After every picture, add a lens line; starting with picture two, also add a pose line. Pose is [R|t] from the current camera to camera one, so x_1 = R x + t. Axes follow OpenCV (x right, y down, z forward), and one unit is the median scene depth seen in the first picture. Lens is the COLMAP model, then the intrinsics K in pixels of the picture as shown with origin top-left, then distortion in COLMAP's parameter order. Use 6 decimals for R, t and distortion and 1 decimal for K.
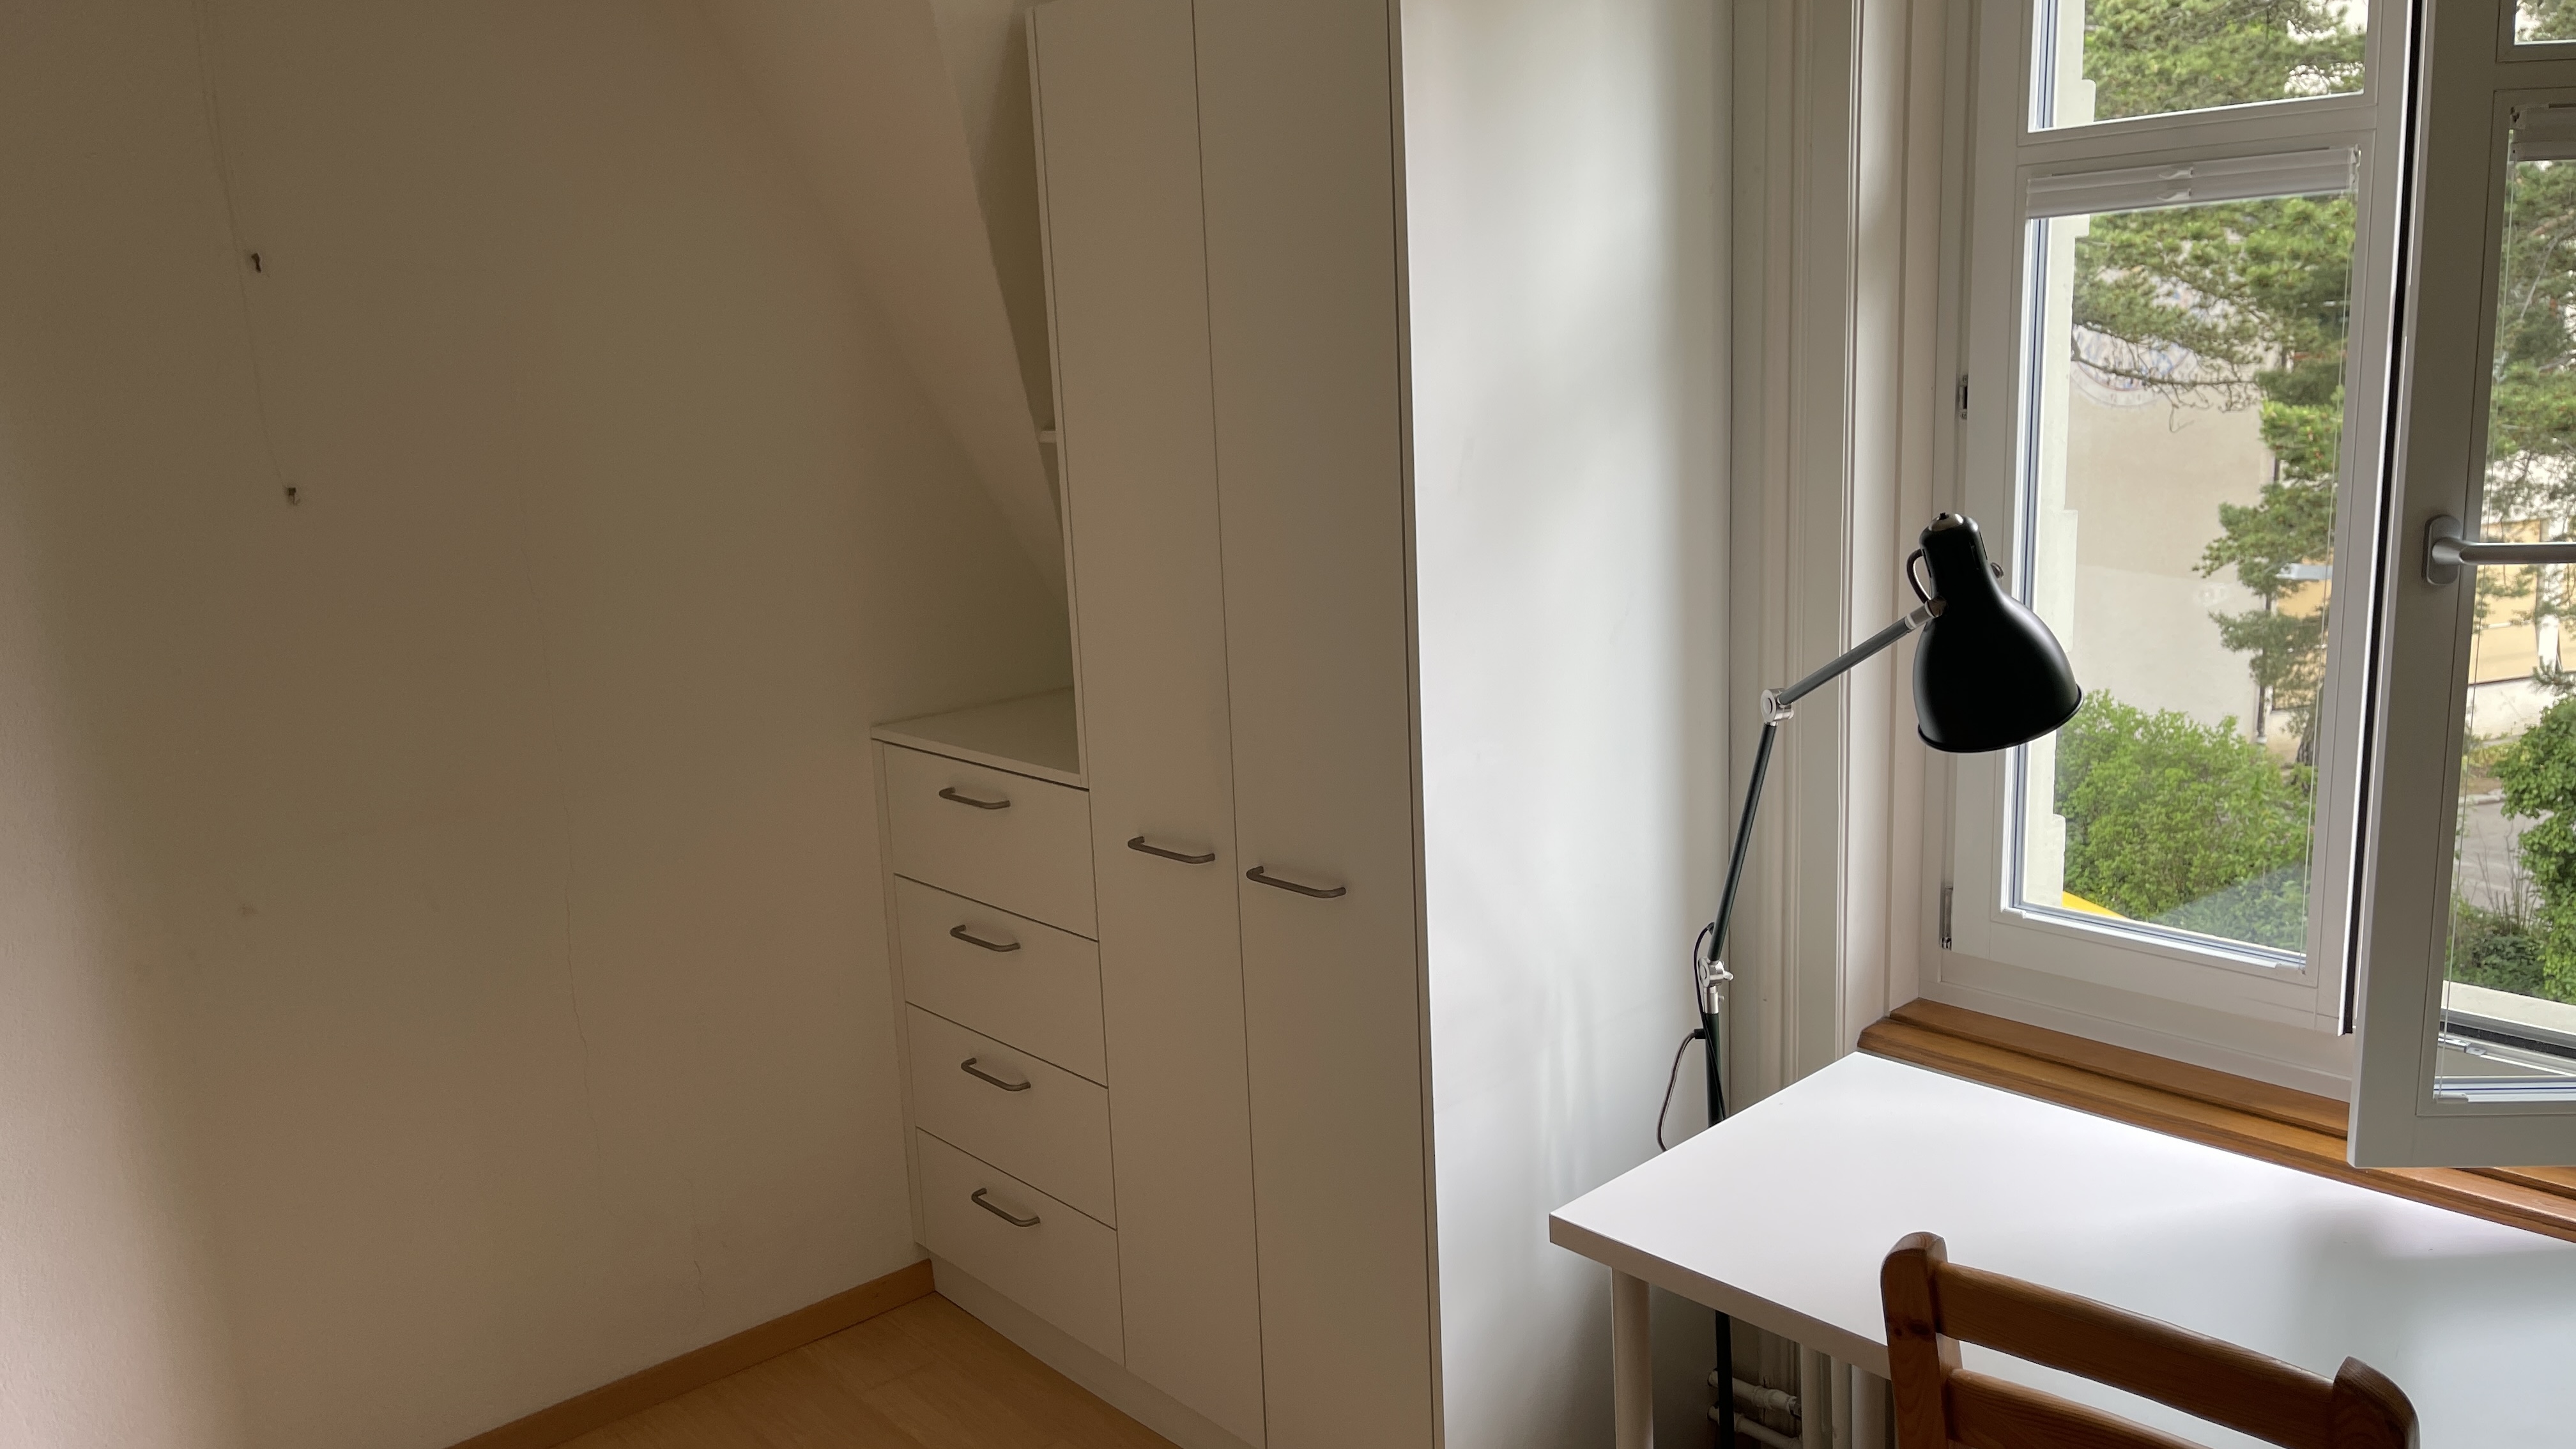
lens RADIAL K [[1925.0, 0, 1288.0], [0, 1925.0, 724.5], [0, 0, 1]] dist [0.040175, -0.000295]
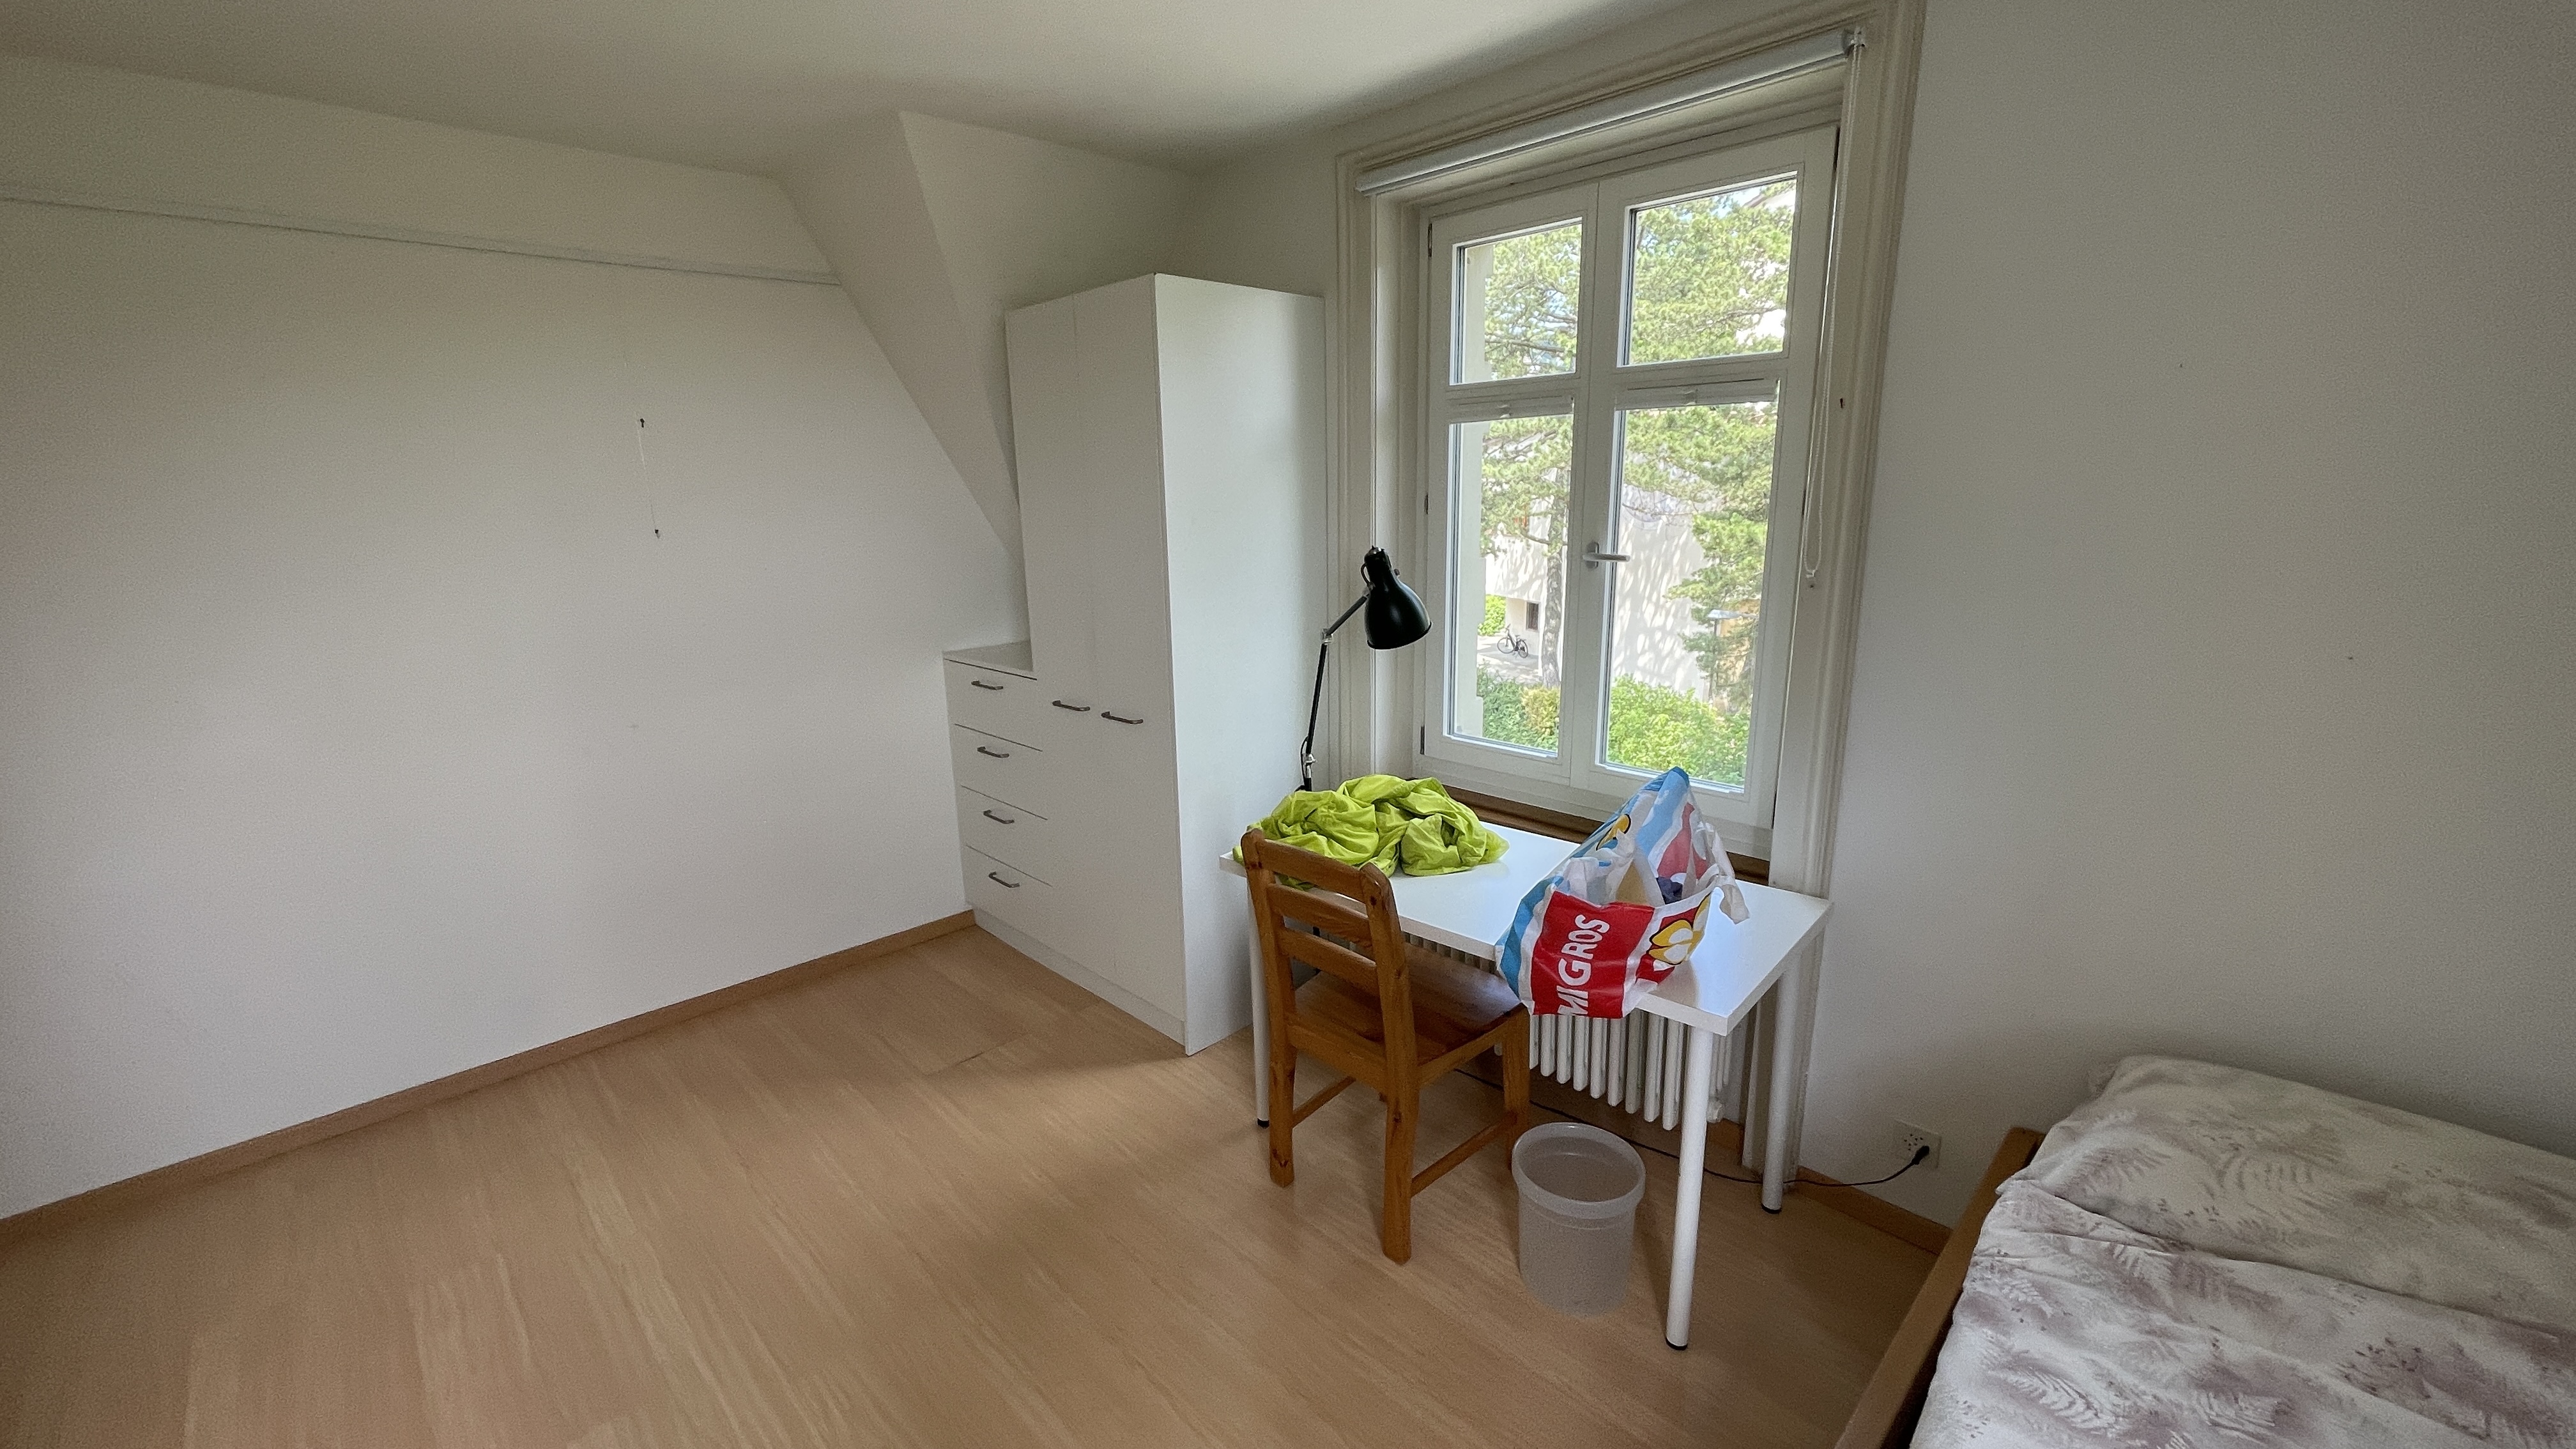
lens RADIAL K [[1029.6, 0, 1264.6], [0, 1029.6, 715.7], [0, 0, 1]] dist [-0.000455, -0.000506]
pose [[0.999177, 0.015177, 0.037622, 0.106169], [-0.016107, 0.999569, 0.024541, 0.041318], [-0.037234, -0.025126, 0.998991, -0.151823]]
